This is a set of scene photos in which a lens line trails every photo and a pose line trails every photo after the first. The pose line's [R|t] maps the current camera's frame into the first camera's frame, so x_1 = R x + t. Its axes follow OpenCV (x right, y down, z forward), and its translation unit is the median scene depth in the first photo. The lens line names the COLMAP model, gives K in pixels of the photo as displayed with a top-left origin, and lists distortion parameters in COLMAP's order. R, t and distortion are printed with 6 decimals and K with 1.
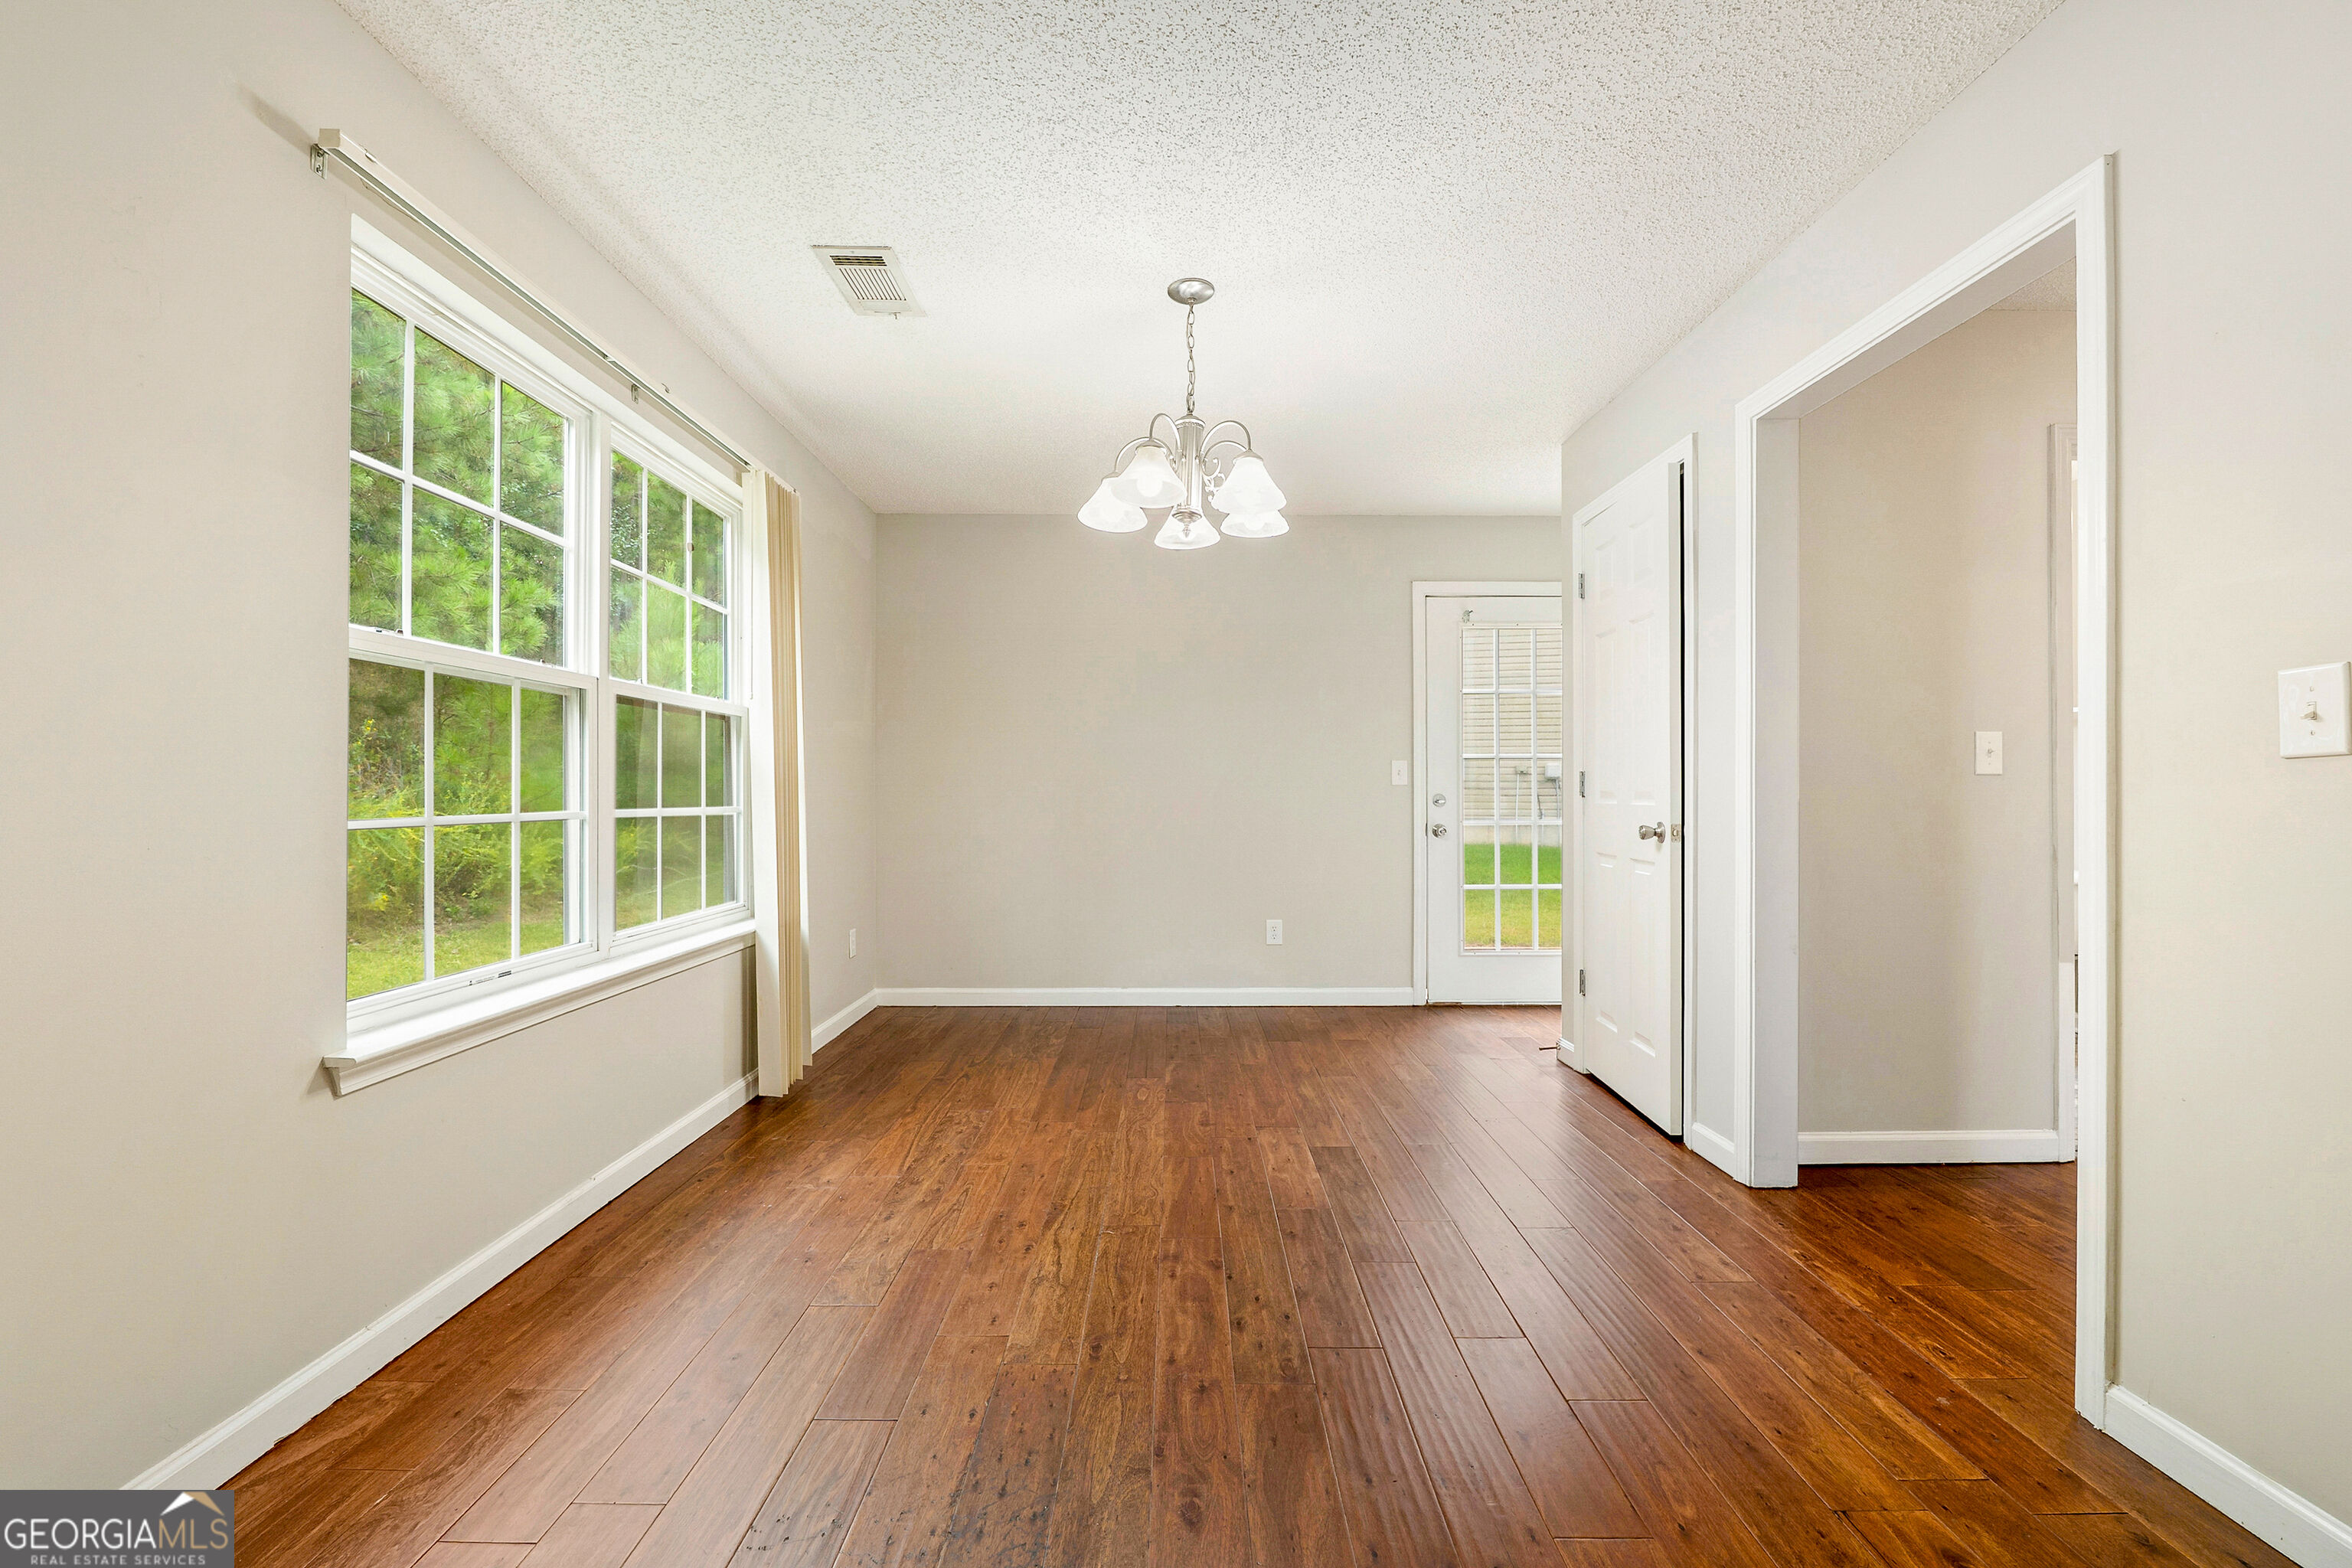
lens RADIAL K [[980.4, 0, 1171.1], [0, 980.4, 791.2], [0, 0, 1]] dist [-0.002873, -0.000951]
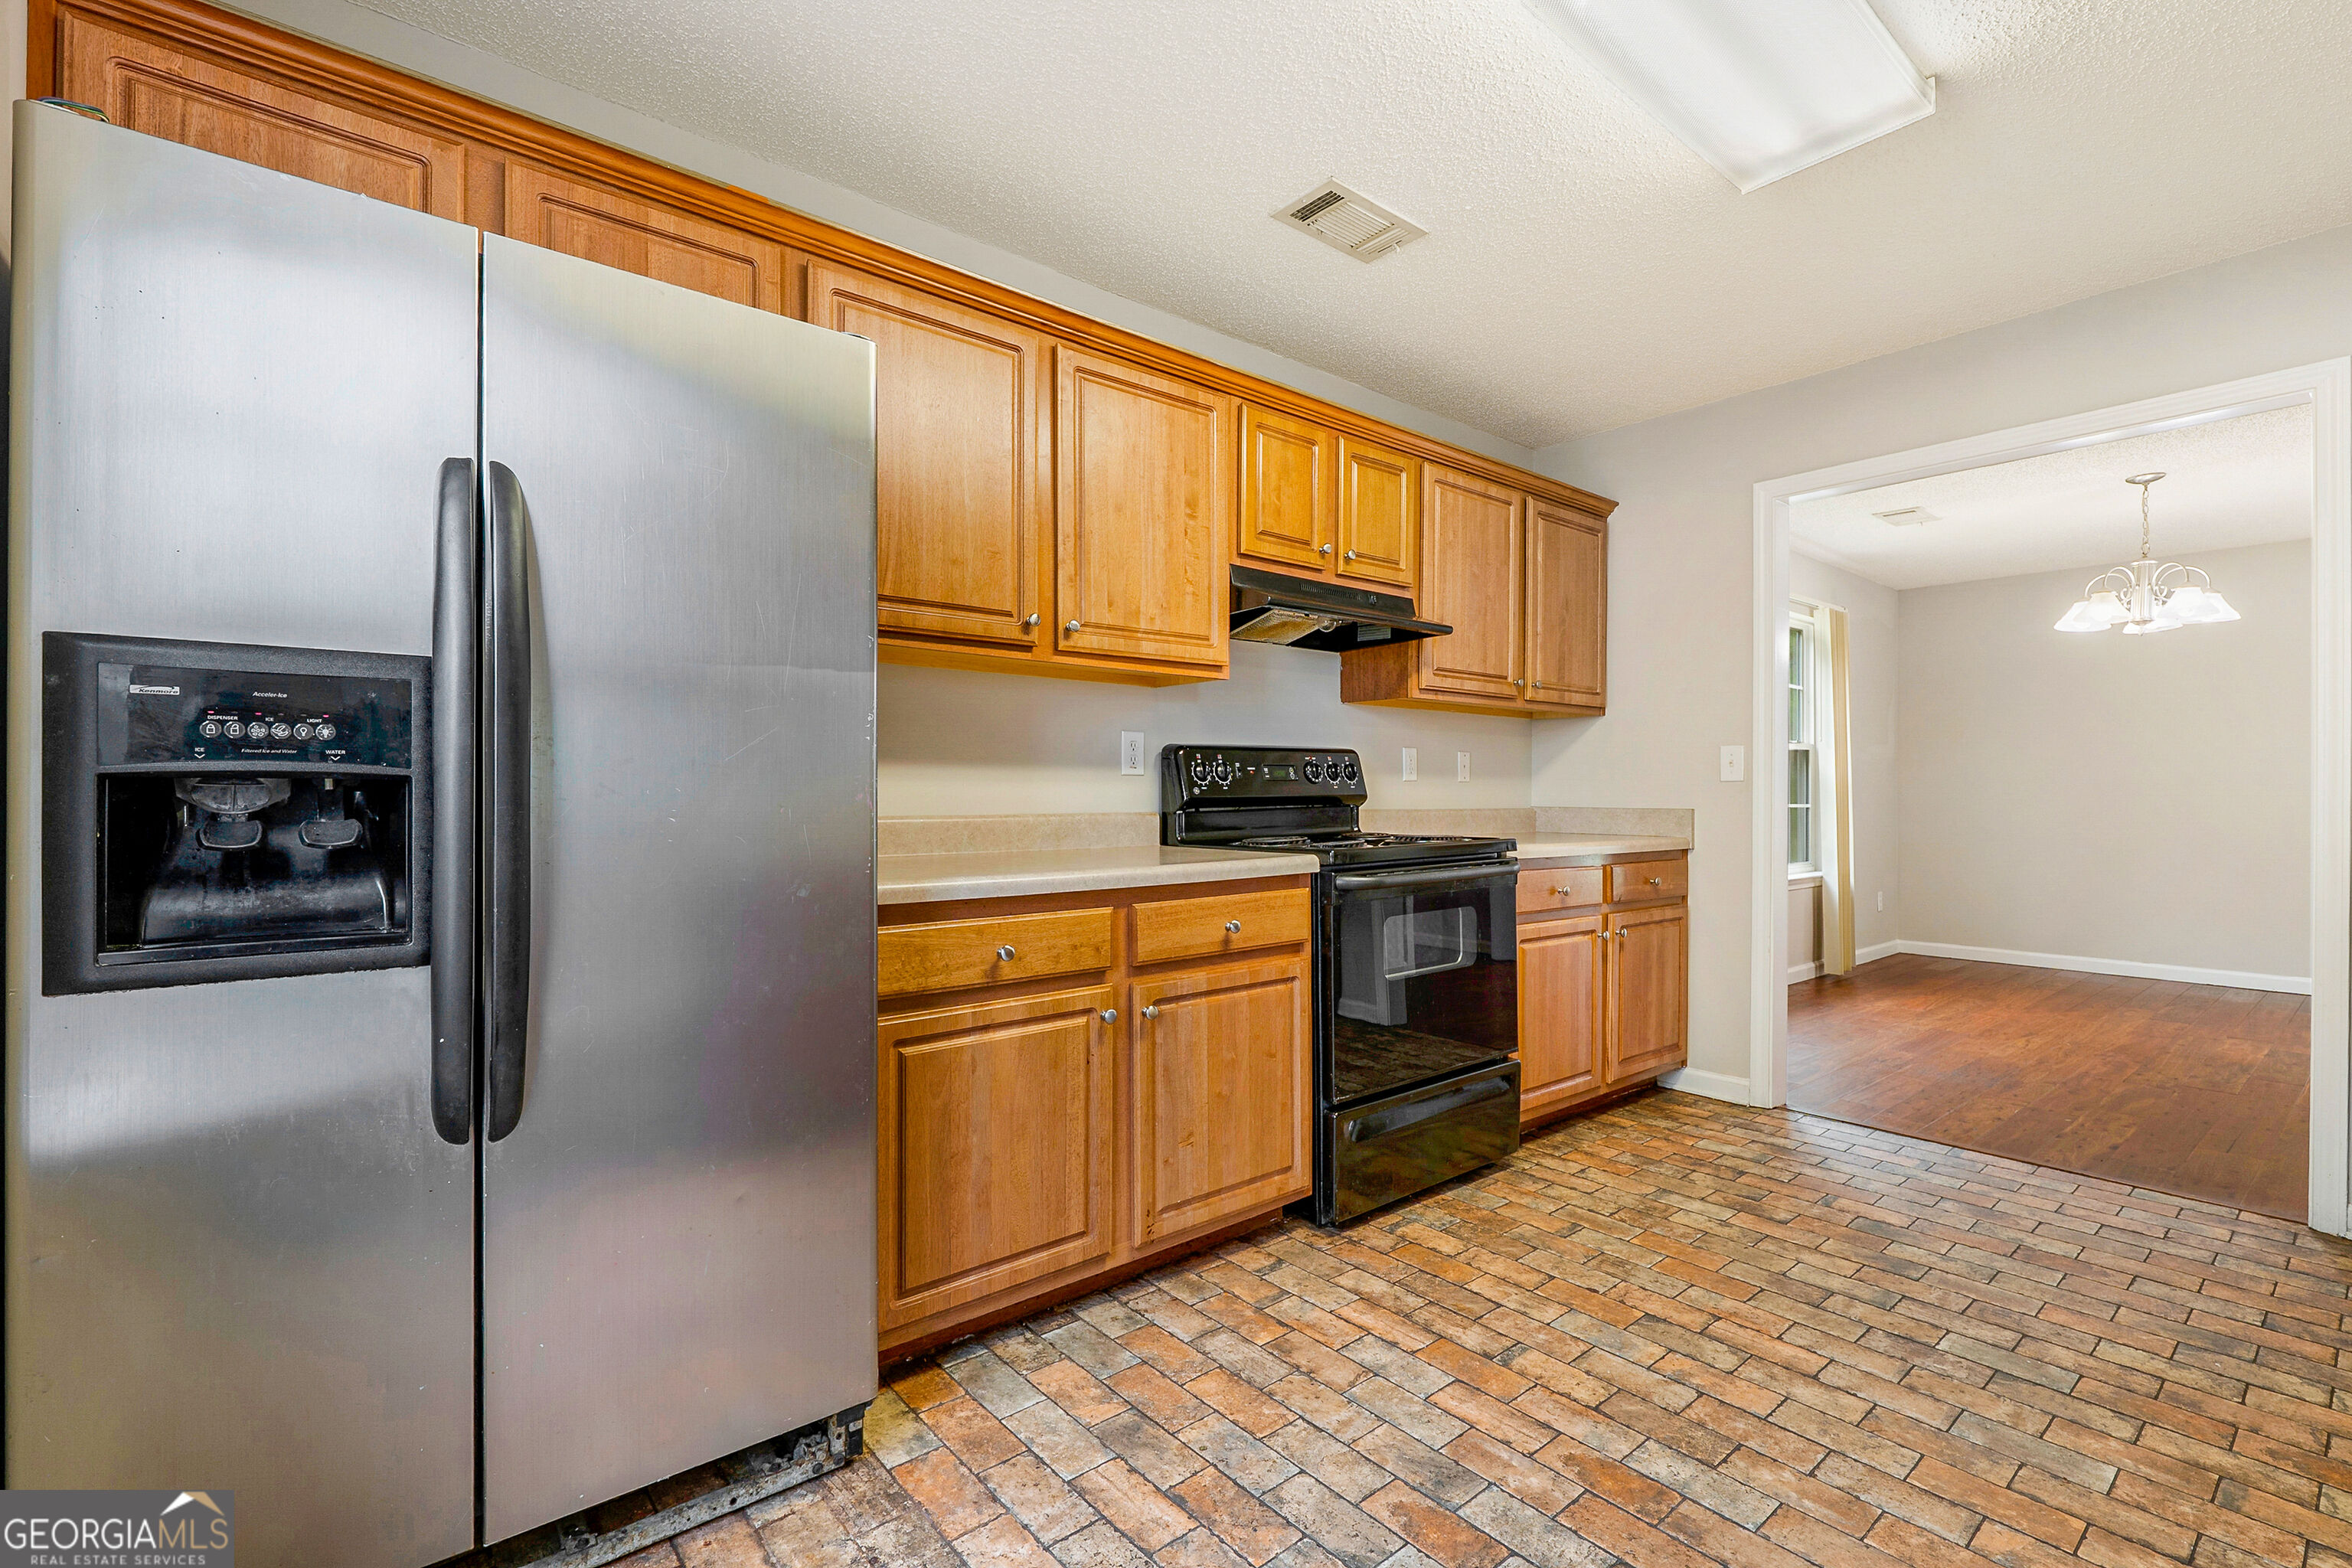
lens RADIAL K [[1039.4, 0, 1180.7], [0, 1039.4, 794.0], [0, 0, 1]] dist [-0.000759, 0.000312]
pose [[0.633020, 0.002863, -0.774130, 0.261154], [-0.003578, 0.999993, 0.000772, 0.003486], [0.774127, 0.002282, 0.633026, -0.986440]]
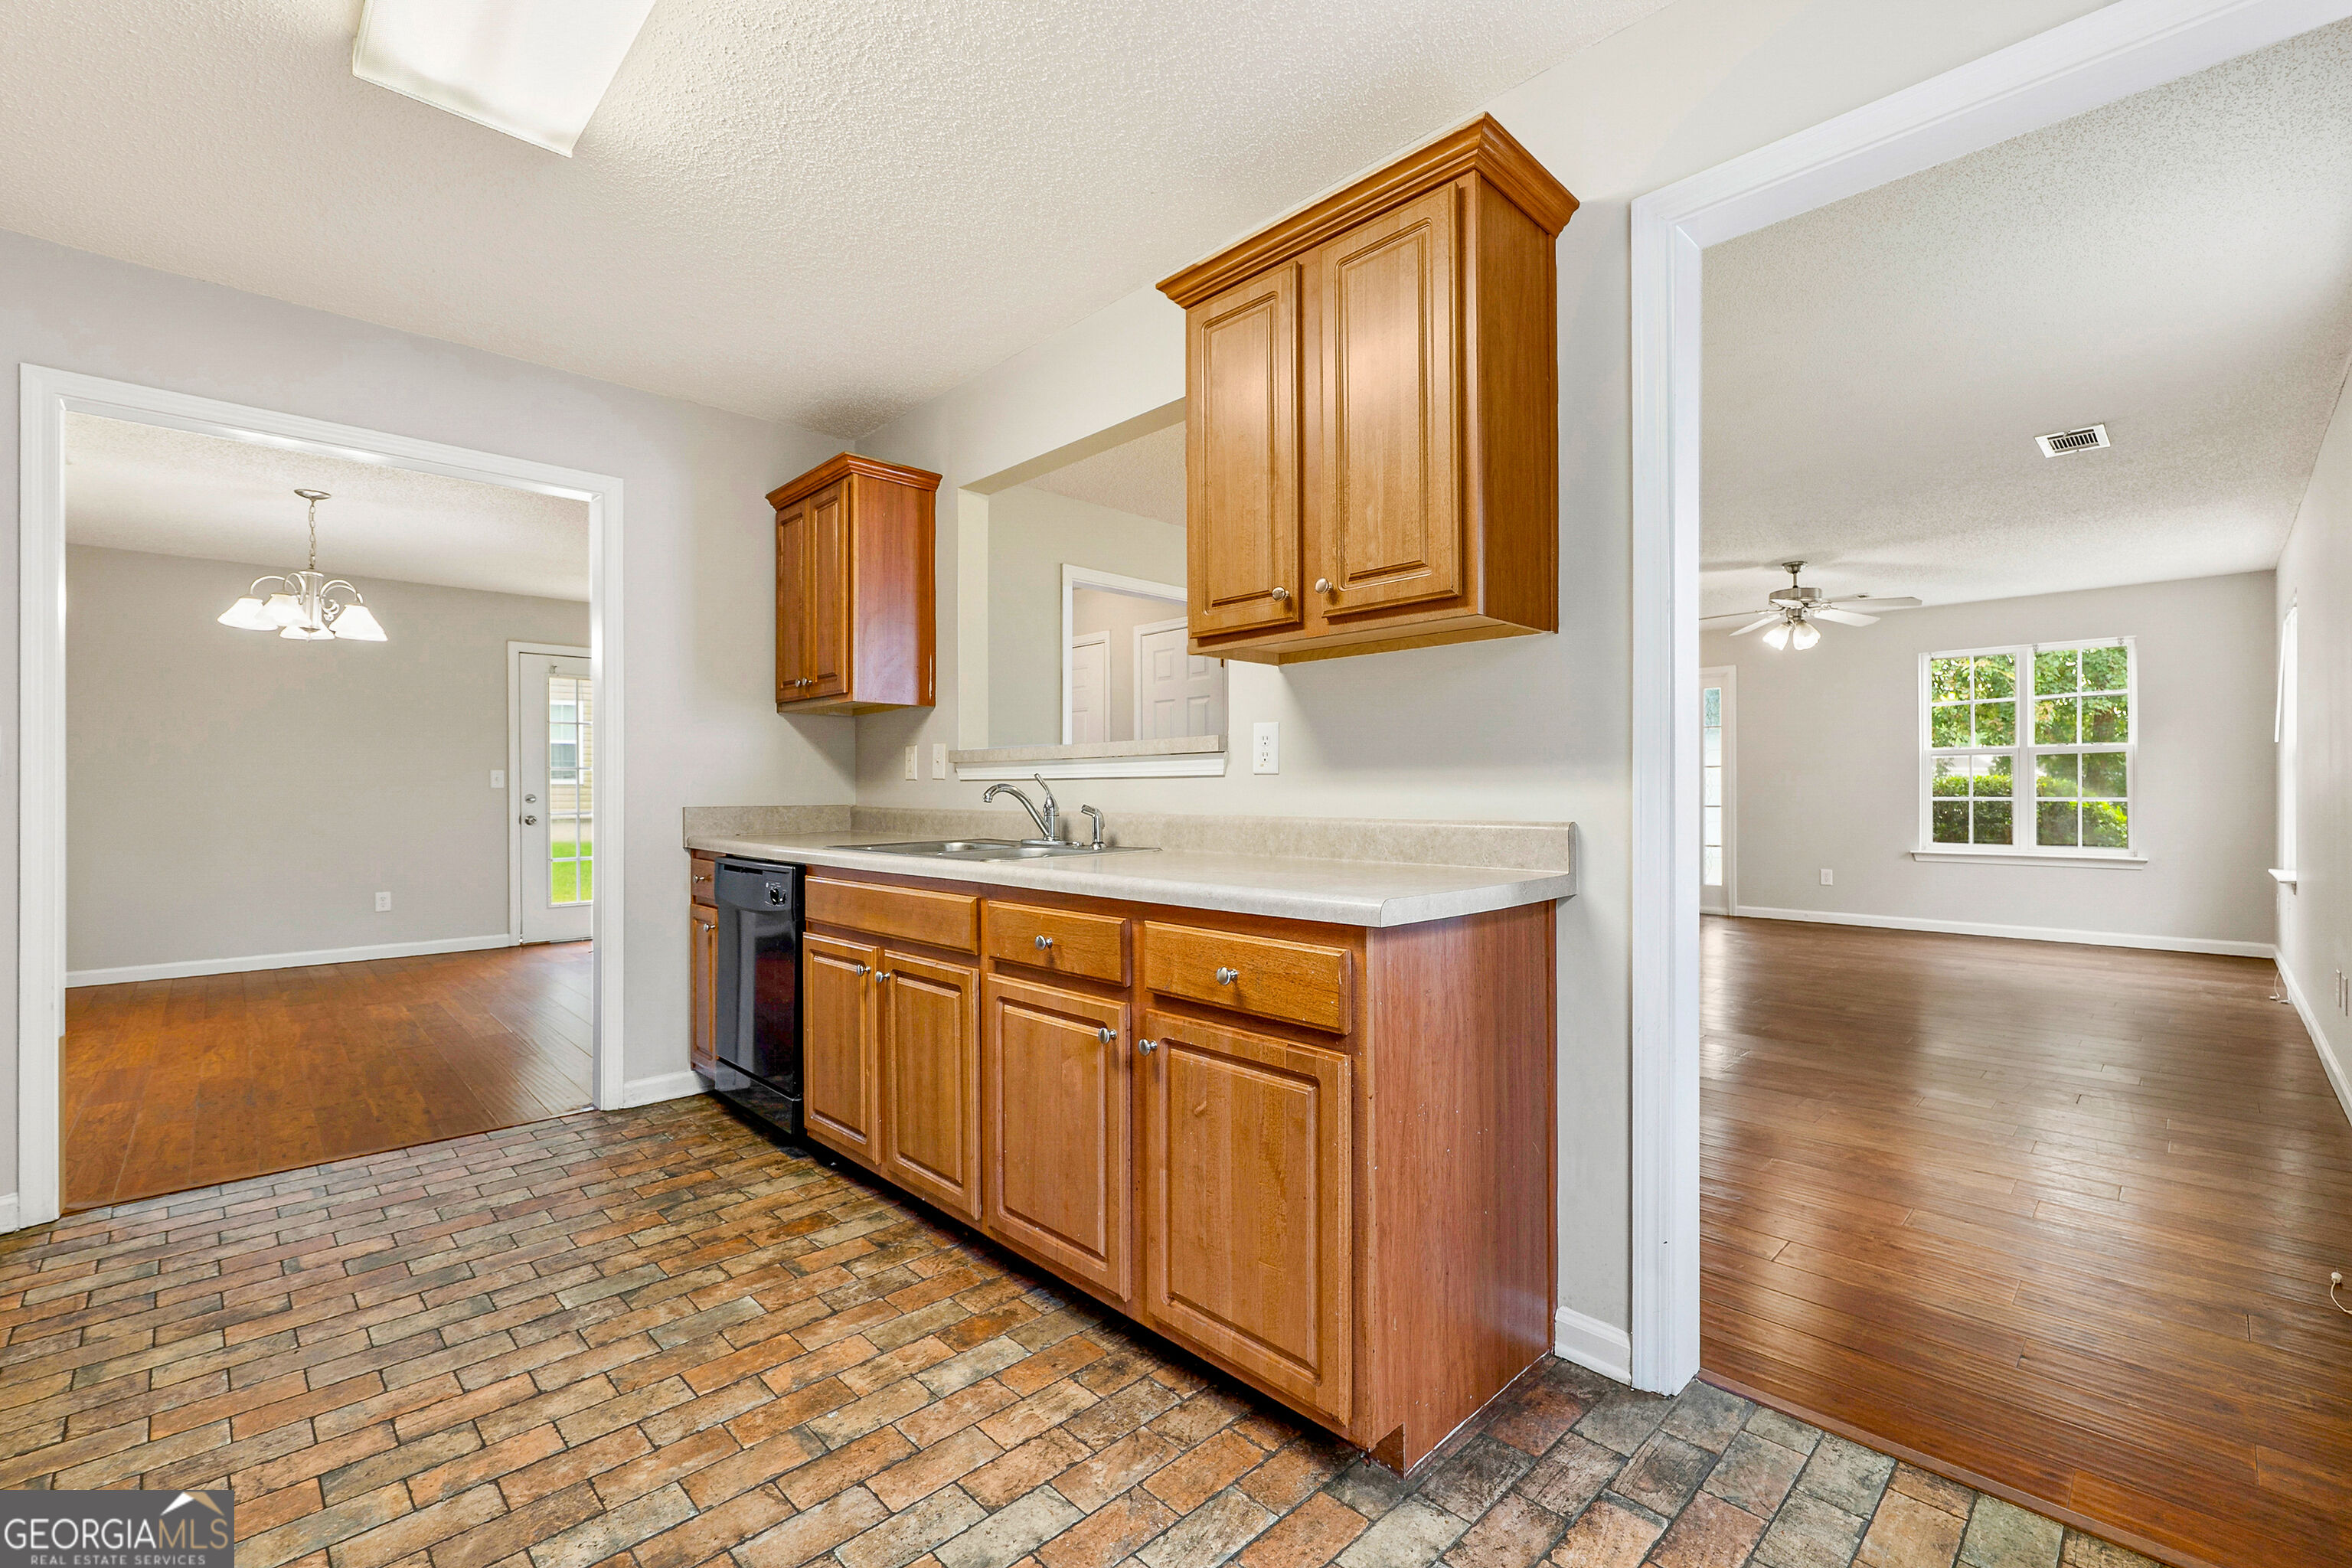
lens RADIAL K [[1000.7, 0, 1169.8], [0, 1000.7, 790.9], [0, 0, 1]] dist [-0.001069, 0.000365]
pose [[0.723395, -0.001420, 0.690433, -0.078922], [0.002928, 0.999995, -0.001011, 0.003259], [-0.690429, 0.002753, 0.723395, -0.974270]]
